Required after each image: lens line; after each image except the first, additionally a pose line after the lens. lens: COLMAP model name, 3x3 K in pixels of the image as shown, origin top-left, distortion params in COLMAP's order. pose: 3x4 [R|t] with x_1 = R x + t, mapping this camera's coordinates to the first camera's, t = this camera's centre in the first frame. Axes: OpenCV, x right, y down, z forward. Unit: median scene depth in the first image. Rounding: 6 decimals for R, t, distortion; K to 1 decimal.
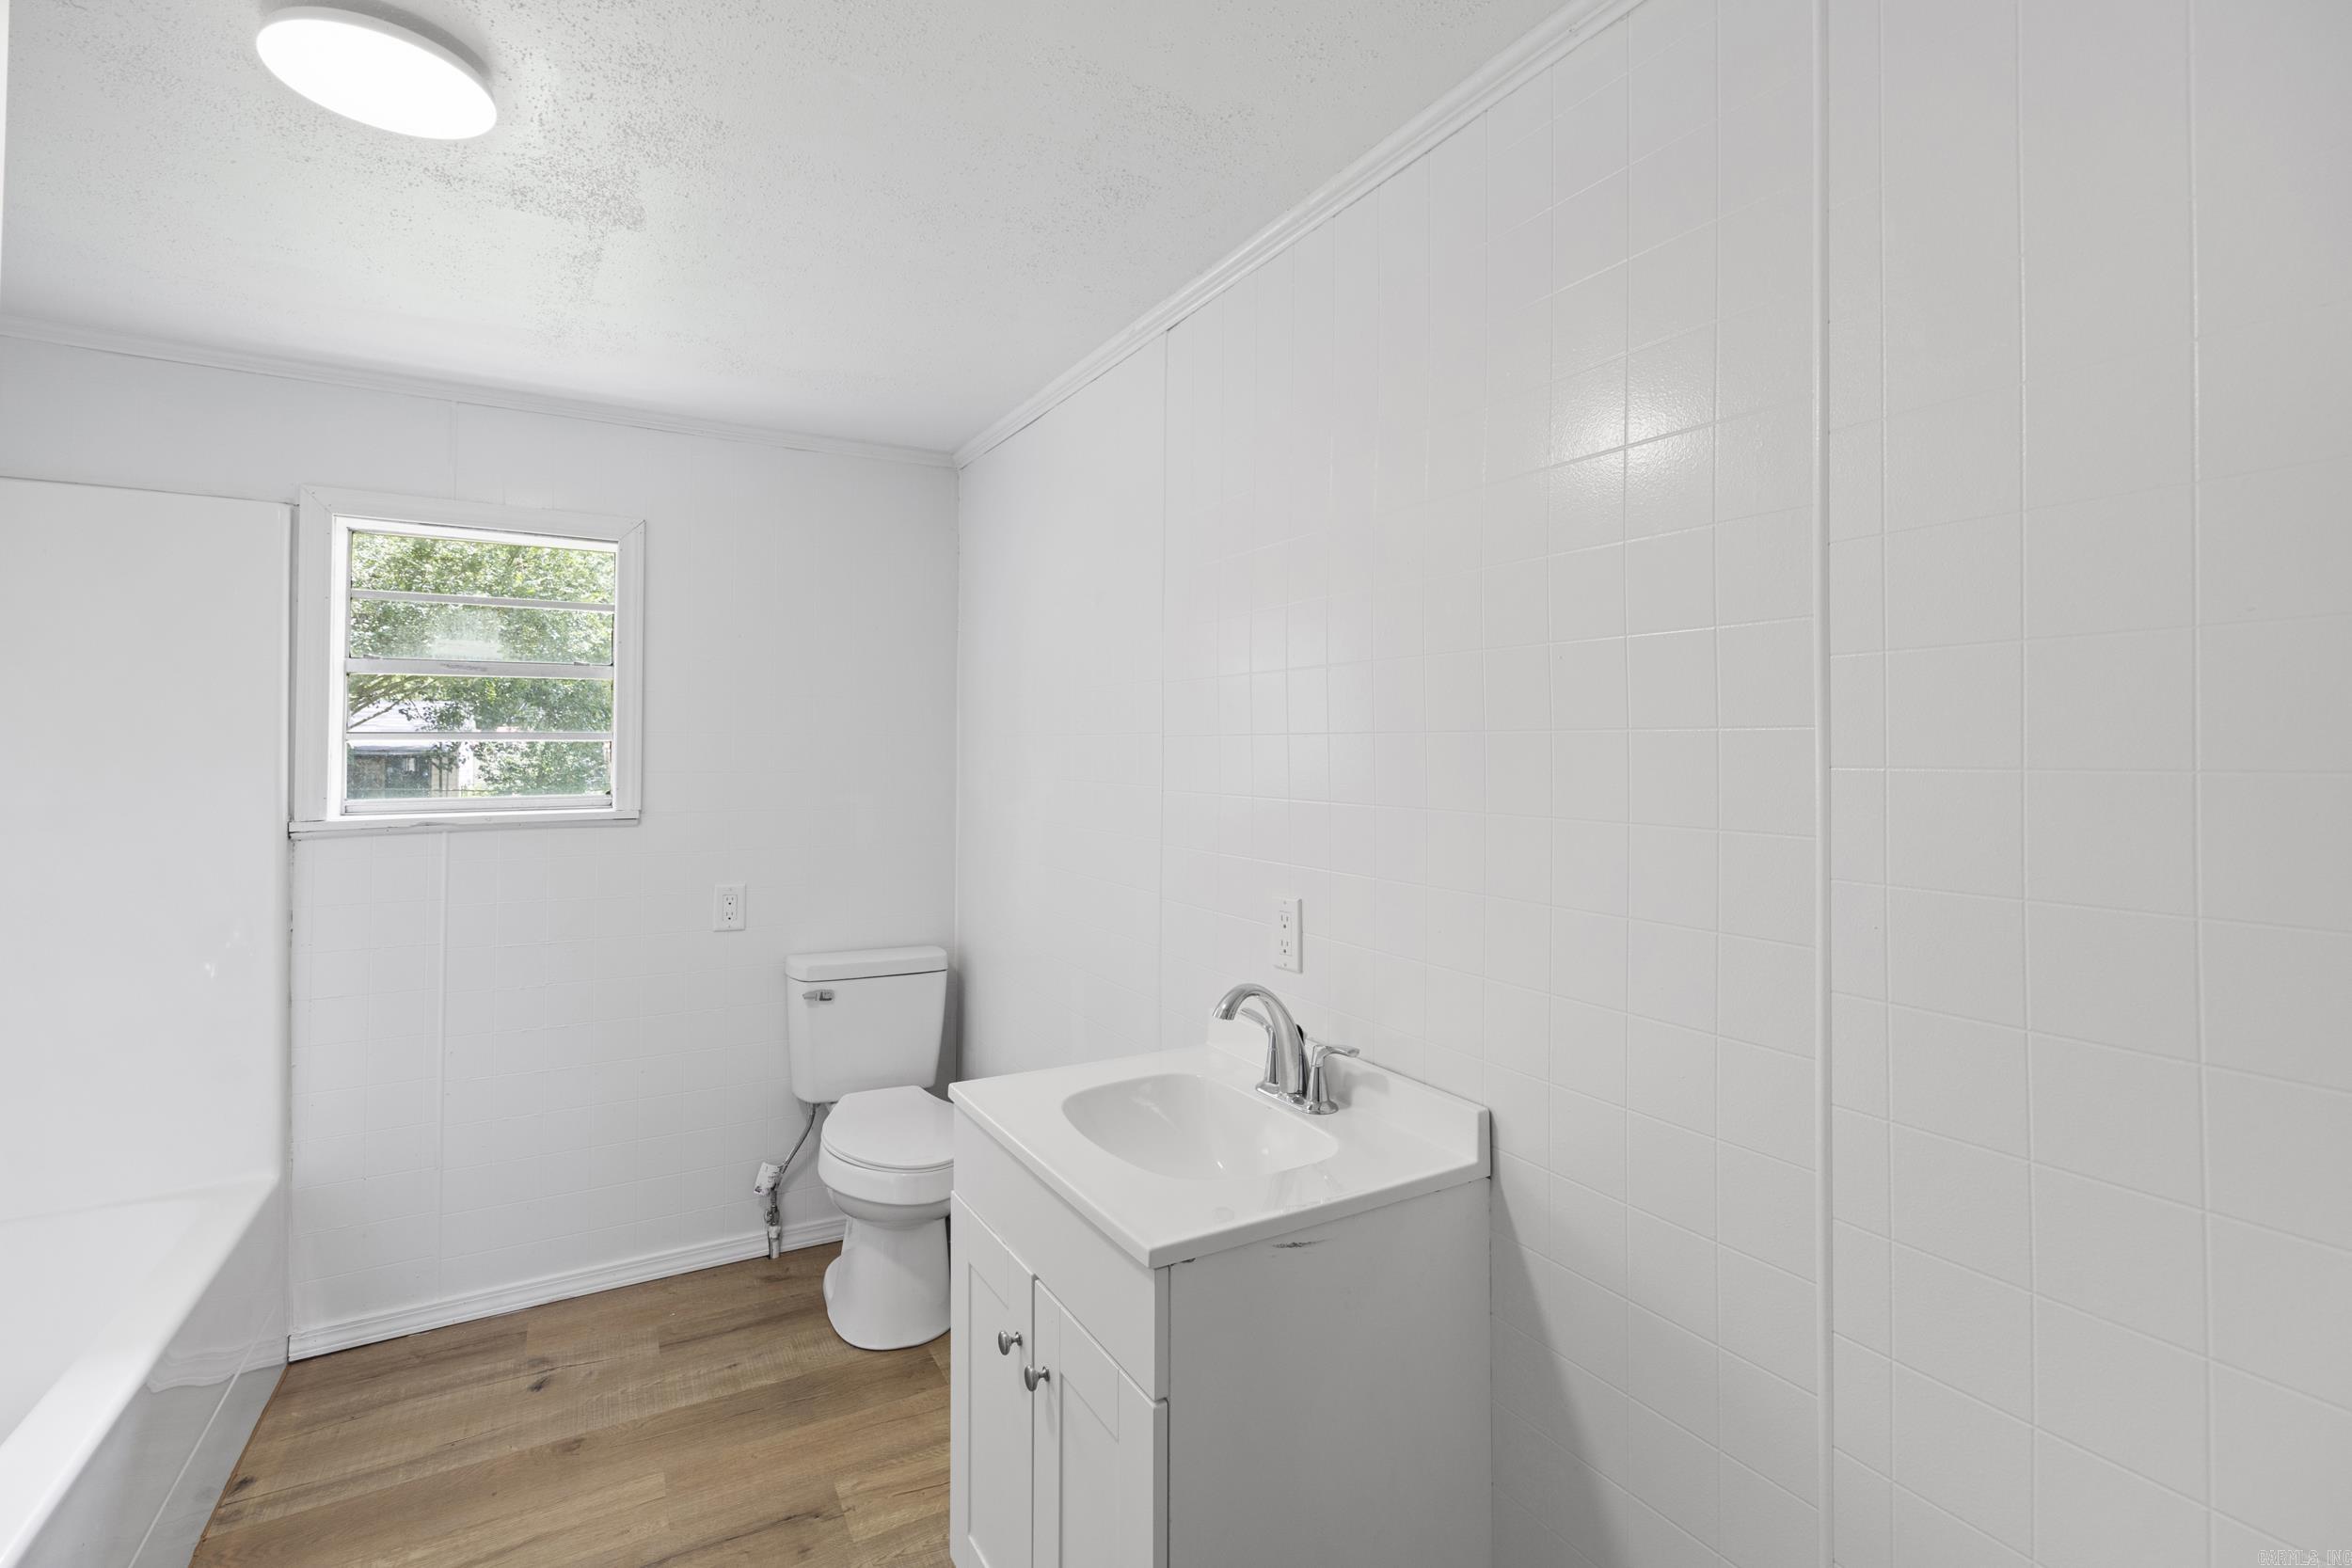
lens RADIAL K [[1058.0, 0, 1177.9], [0, 1058.0, 766.9], [0, 0, 1]] dist [0.000945, 0.000393]
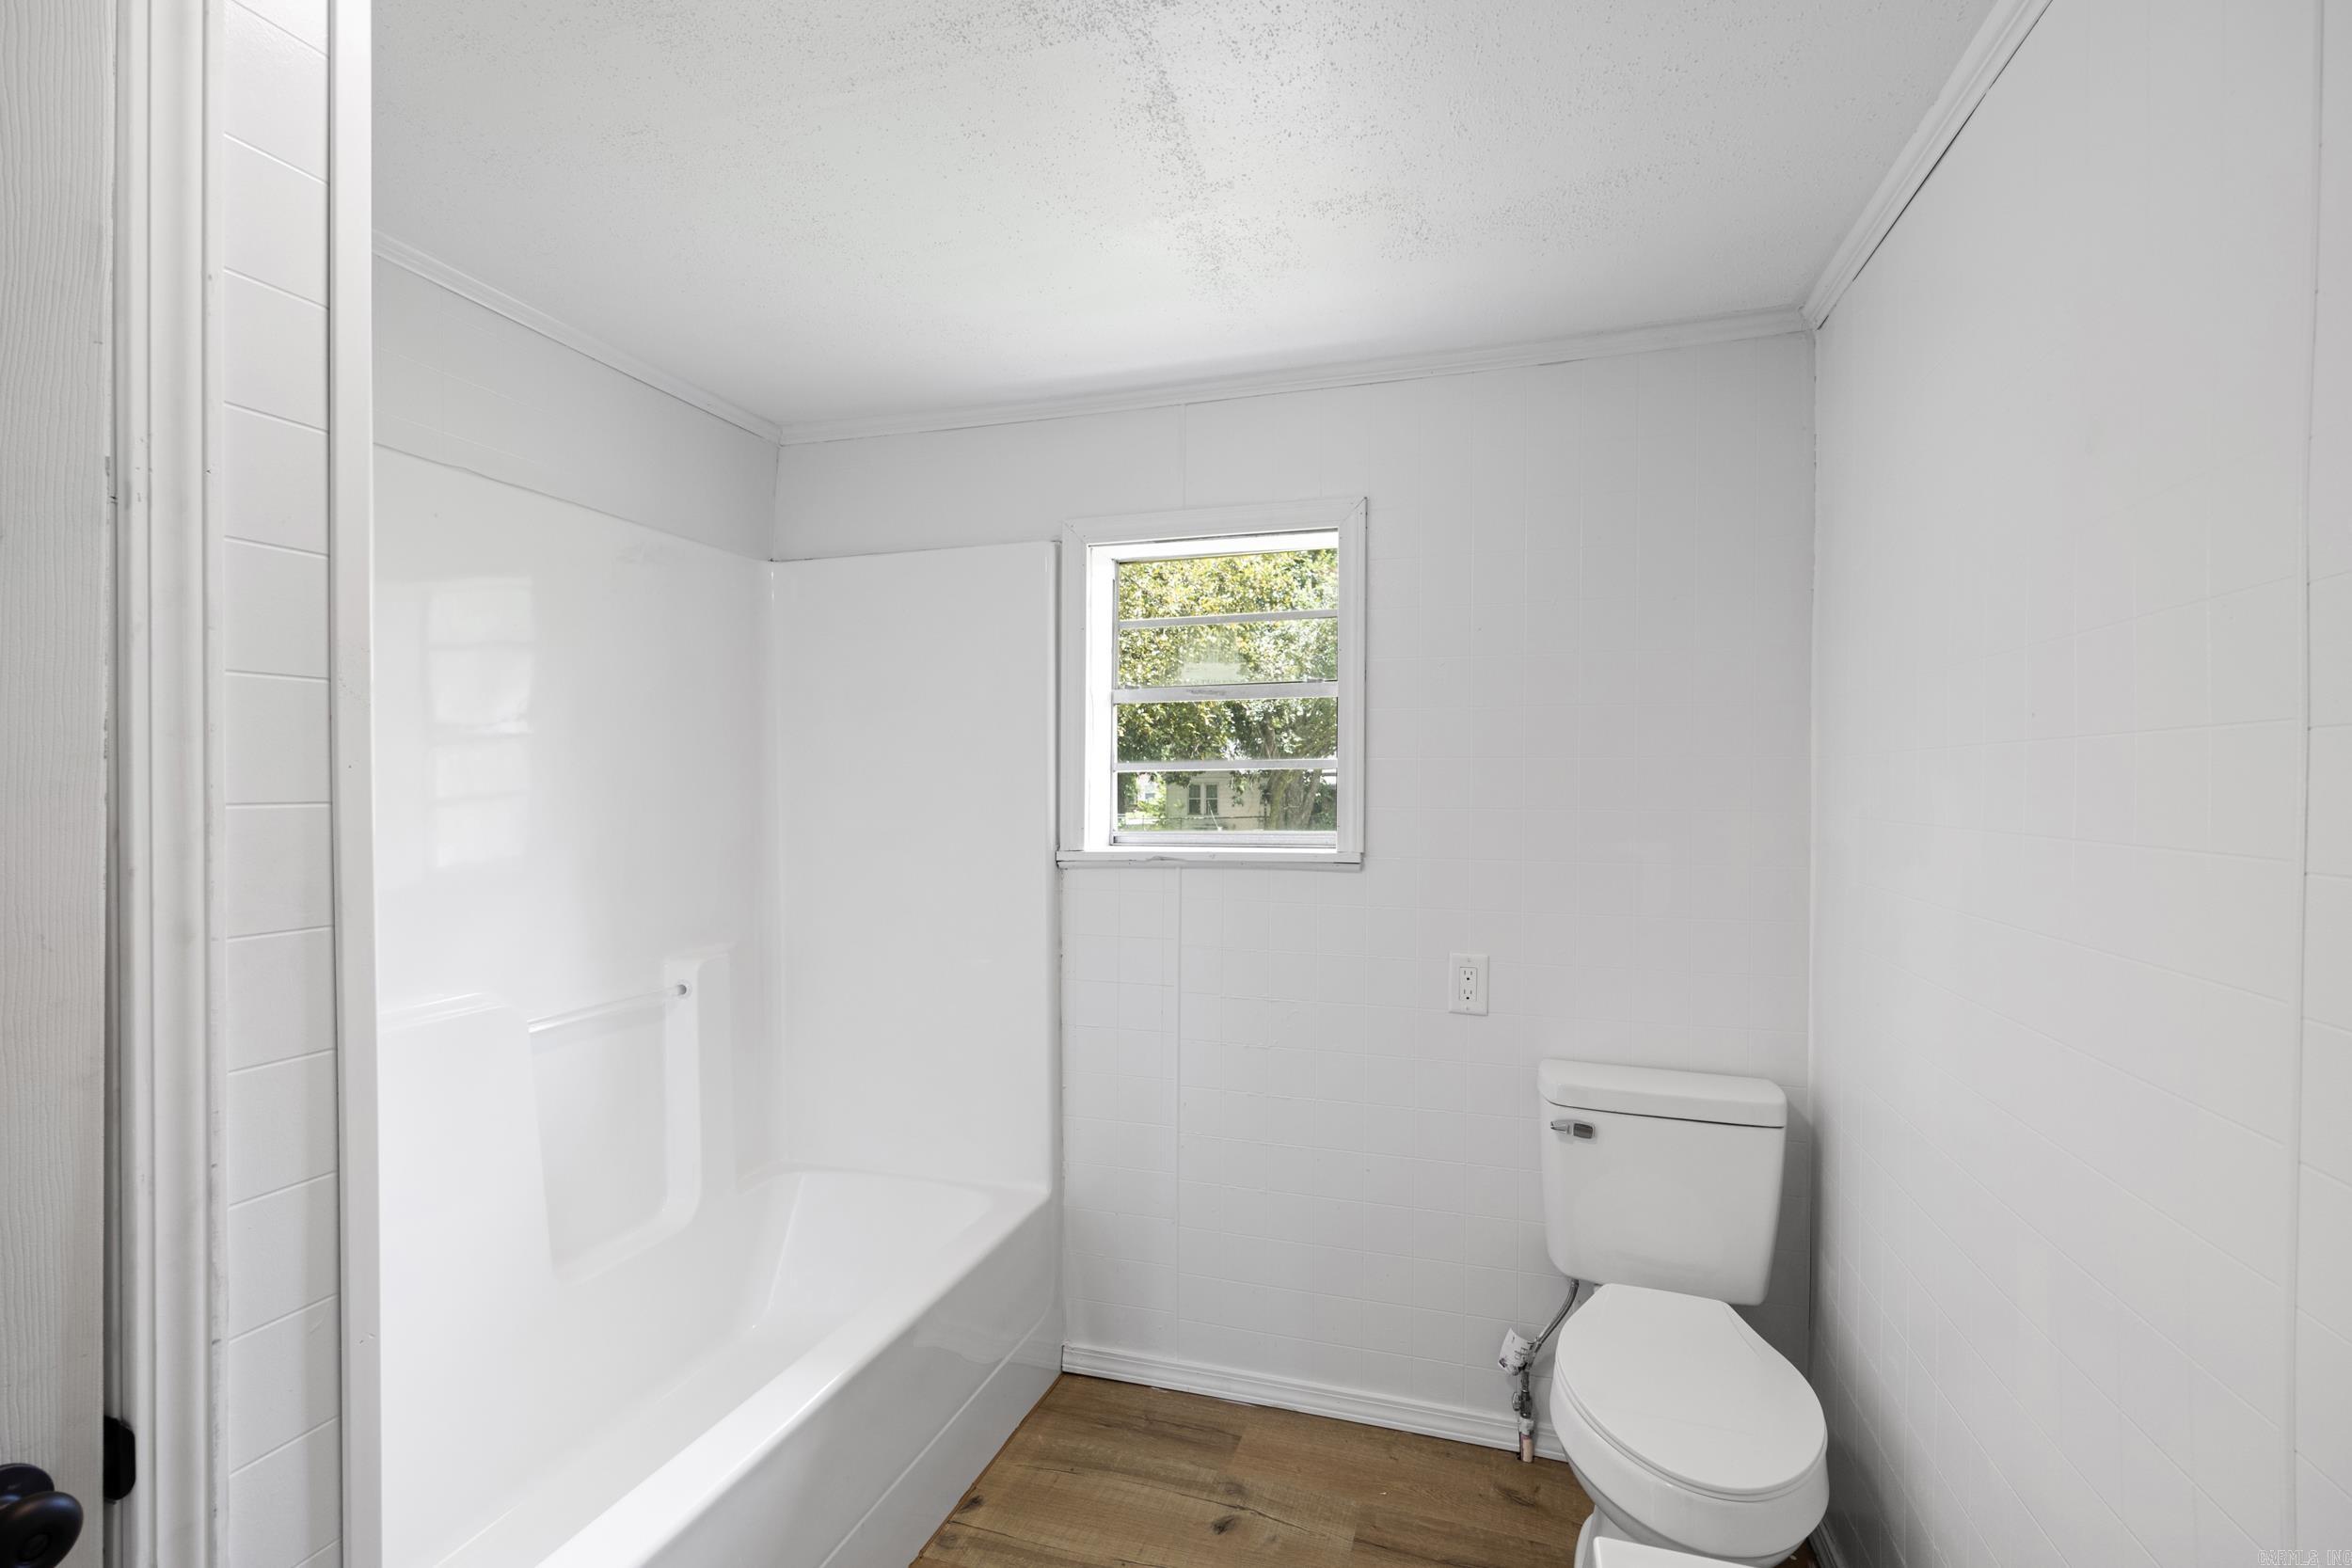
lens RADIAL K [[1058.0, 0, 1174.8], [0, 1058.0, 793.0], [0, 0, 1]] dist [0.000945, 0.000393]
pose [[0.685903, 0.003903, -0.727682, -0.011631], [-0.008887, 0.999956, -0.003013, -0.001770], [0.727639, 0.008533, 0.685908, 0.349958]]
